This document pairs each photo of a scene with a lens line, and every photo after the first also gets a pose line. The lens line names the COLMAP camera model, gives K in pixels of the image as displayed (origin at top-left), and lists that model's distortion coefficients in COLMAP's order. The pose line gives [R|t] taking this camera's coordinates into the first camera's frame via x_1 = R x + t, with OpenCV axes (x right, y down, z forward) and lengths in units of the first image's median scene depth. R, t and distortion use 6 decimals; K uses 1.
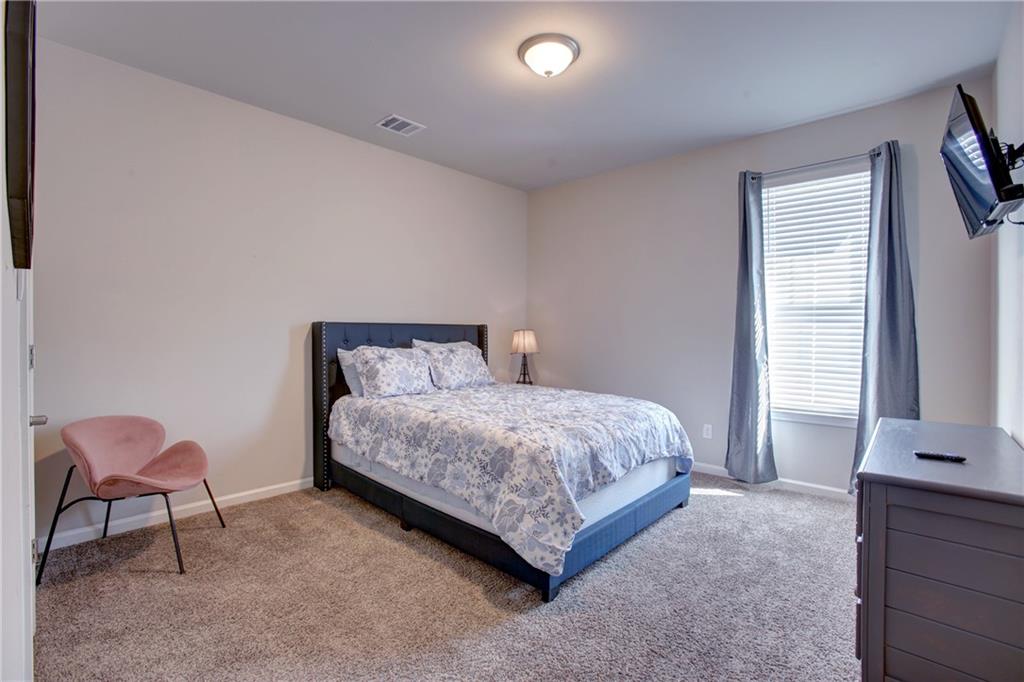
lens RADIAL K [[470.2, 0, 514.0], [0, 470.2, 331.4], [0, 0, 1]] dist [-0.039201, -0.000107]
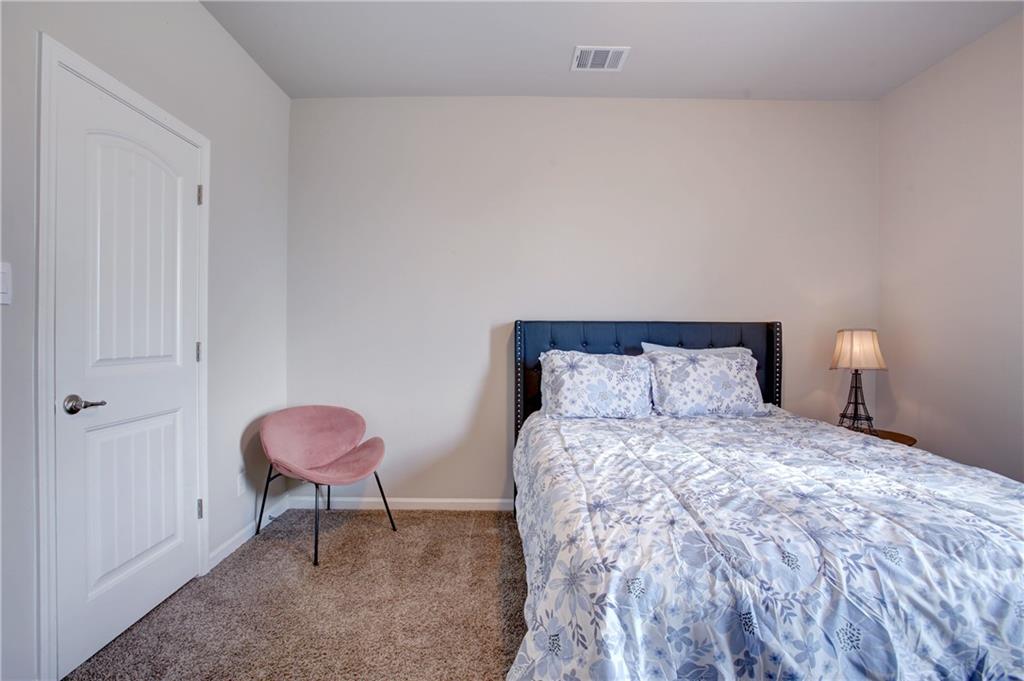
lens RADIAL K [[490.7, 0, 510.4], [0, 490.7, 336.0], [0, 0, 1]] dist [-0.078623, 0.034414]
pose [[0.673760, 0.002820, -0.738944, 0.243727], [-0.000239, 0.999993, 0.003598, 0.004524], [0.738950, -0.002247, 0.673757, 0.386638]]
